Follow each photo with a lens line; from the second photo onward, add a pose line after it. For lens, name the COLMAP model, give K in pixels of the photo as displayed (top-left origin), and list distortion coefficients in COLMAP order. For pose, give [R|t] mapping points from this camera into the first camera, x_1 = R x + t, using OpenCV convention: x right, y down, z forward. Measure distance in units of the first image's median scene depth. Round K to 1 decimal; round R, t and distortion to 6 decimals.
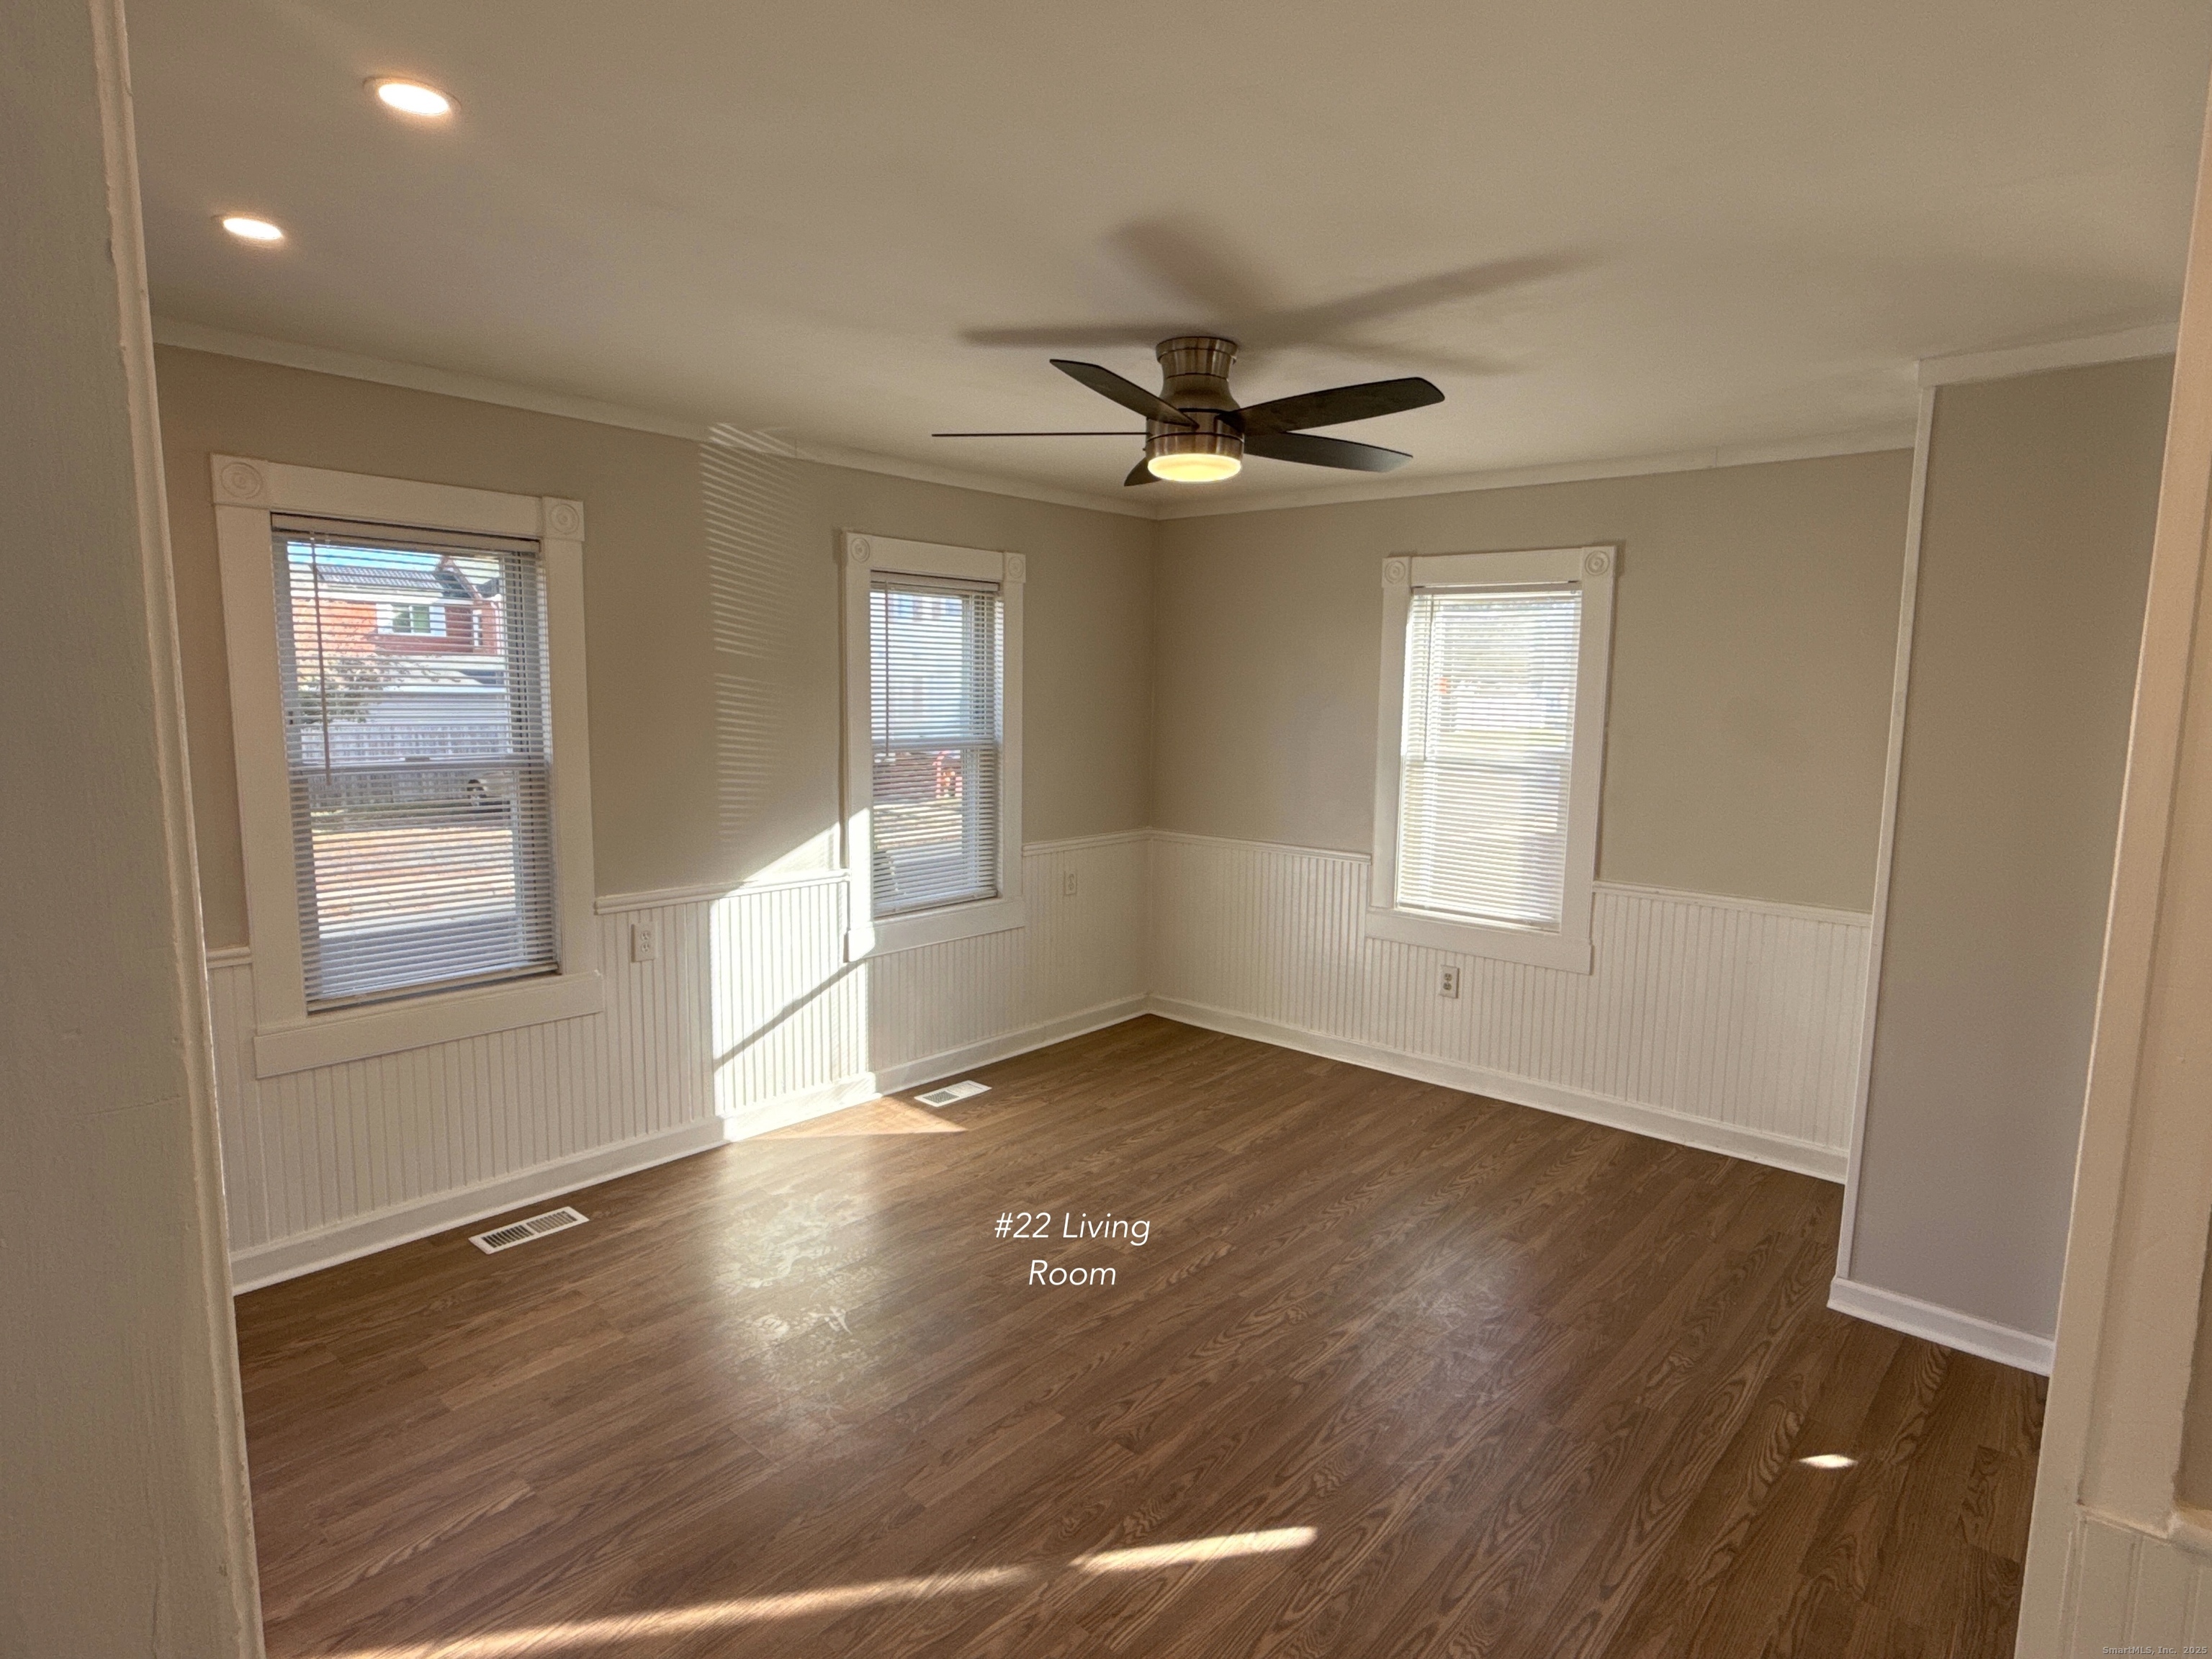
lens RADIAL K [[1156.3, 0, 1106.0], [0, 1156.3, 829.5], [0, 0, 1]] dist [0.002095, 0.000113]
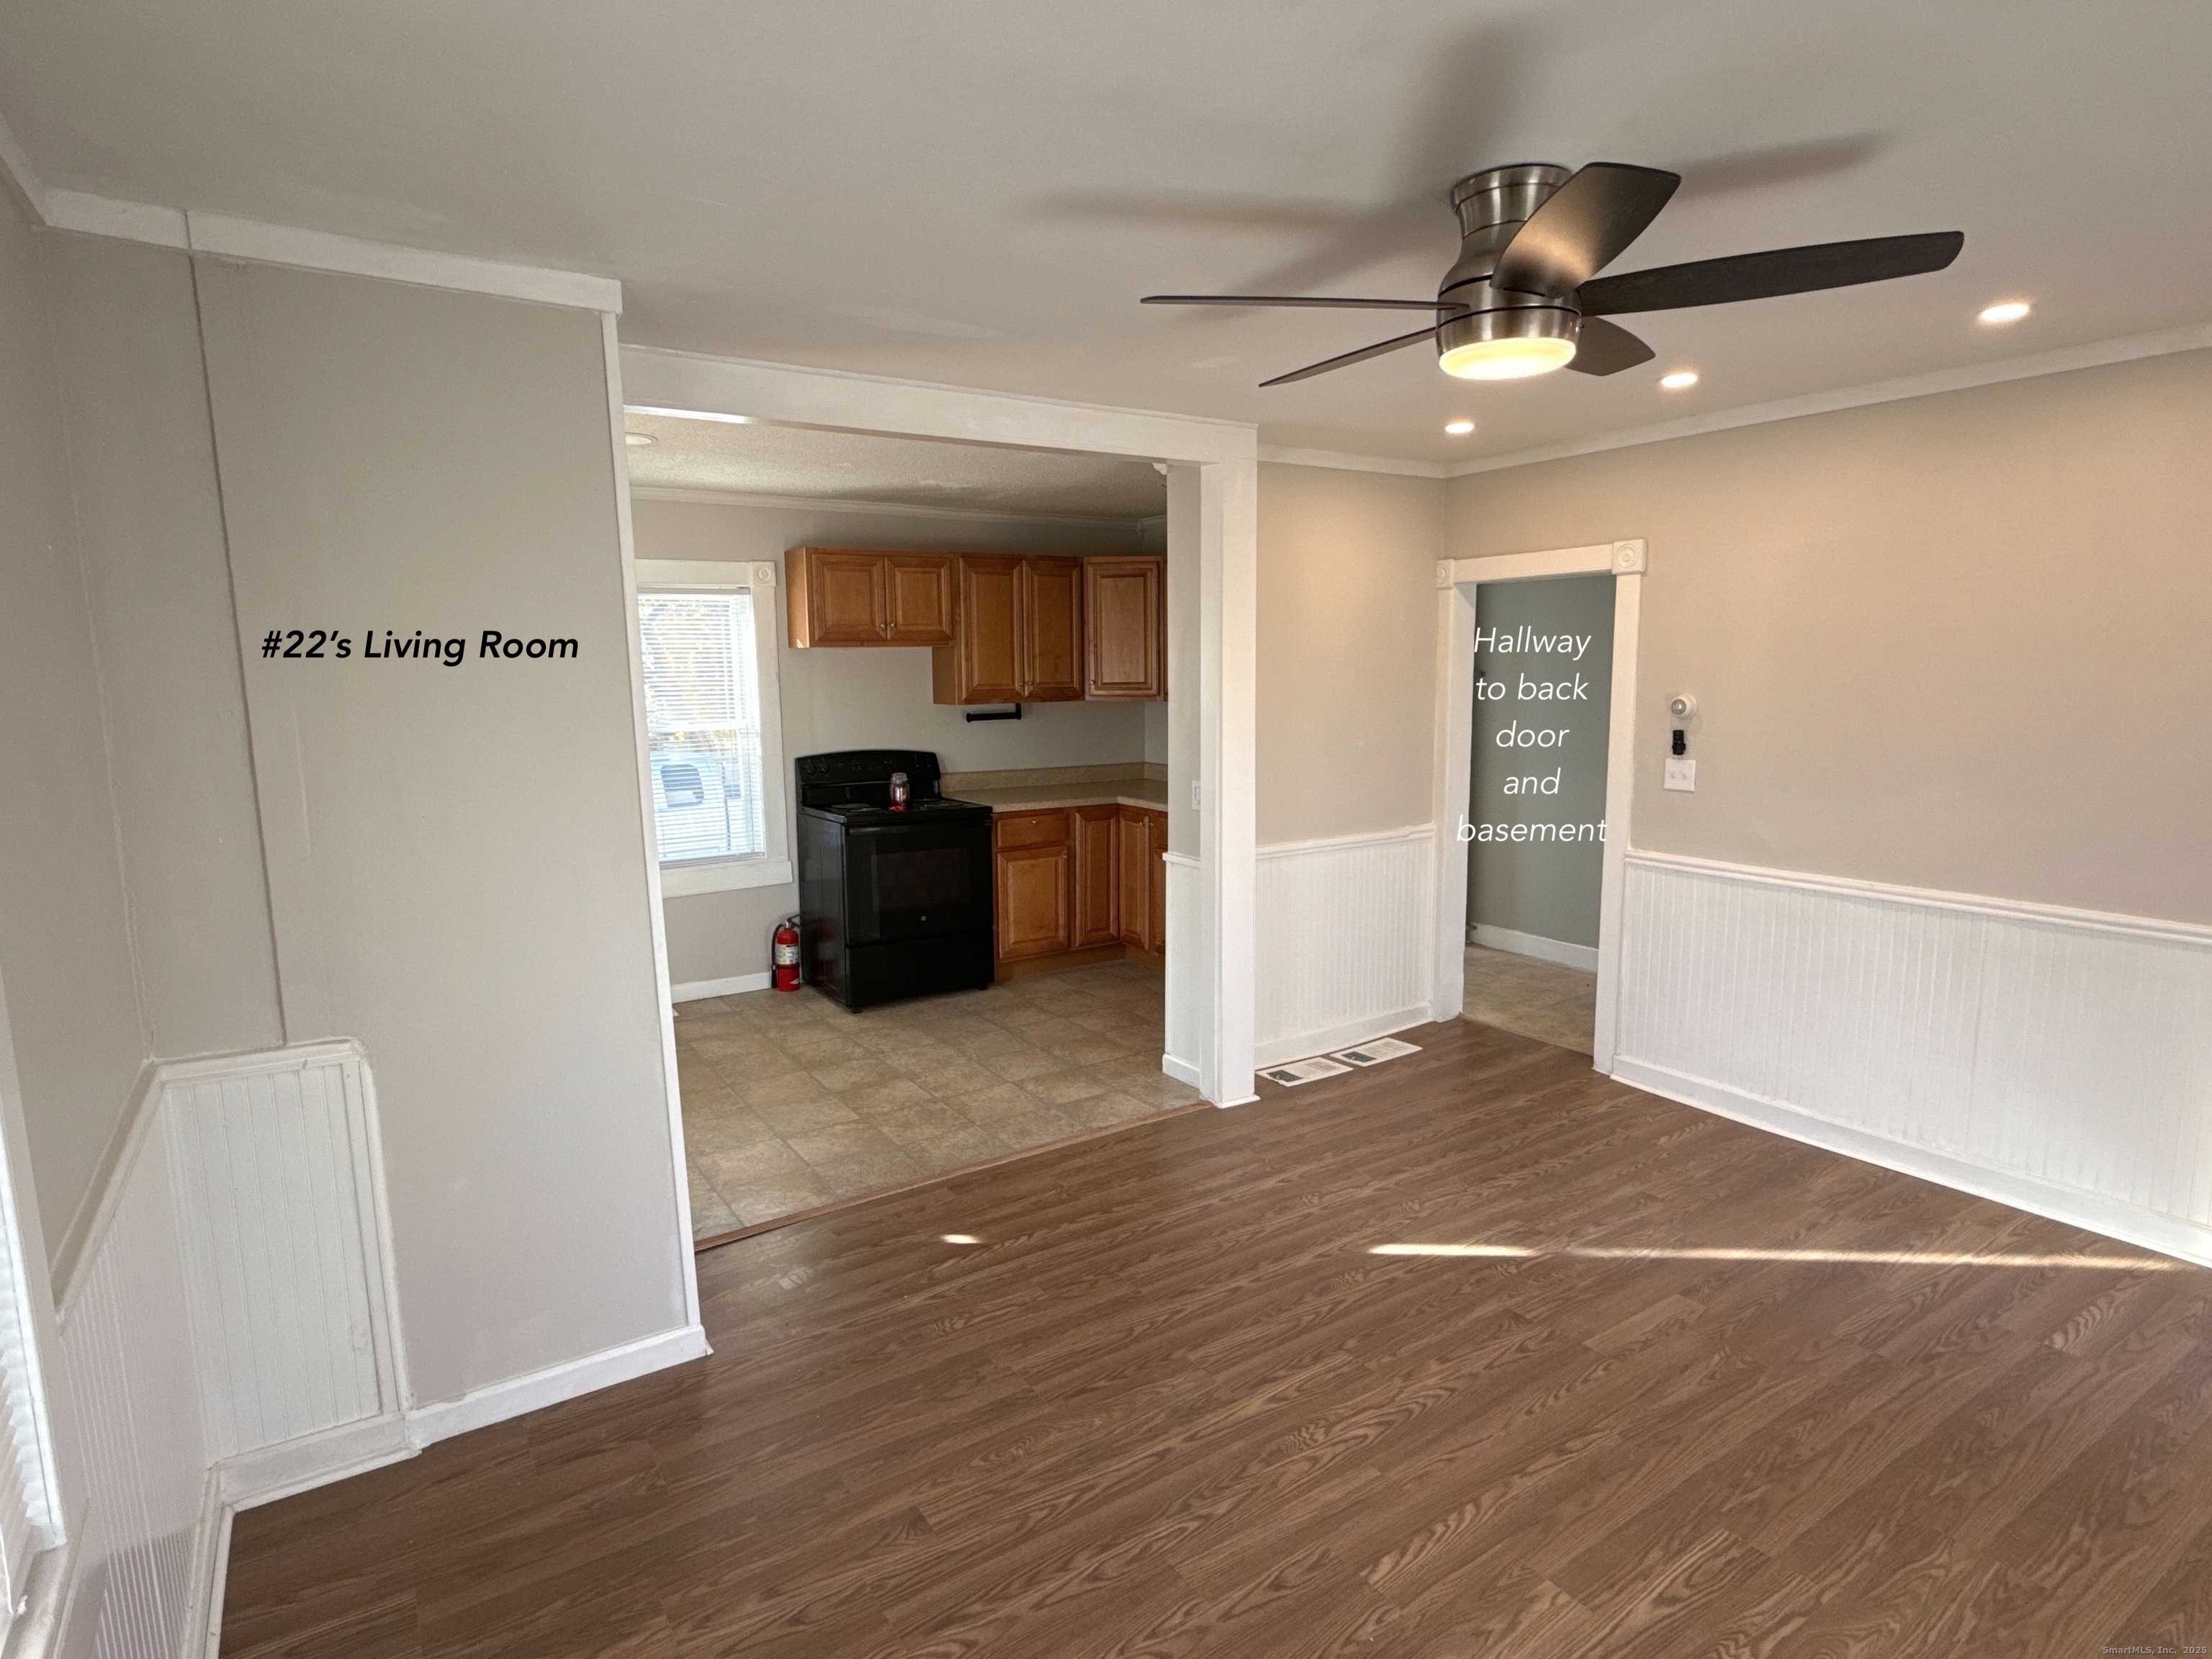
lens RADIAL K [[1156.3, 0, 1106.0], [0, 1156.3, 829.5], [0, 0, 1]] dist [0.002095, 0.000113]
pose [[-0.964245, -0.041185, 0.261793, 0.126267], [0.032688, 0.961824, 0.271709, -0.252080], [-0.262989, 0.270552, -0.926088, 1.931280]]
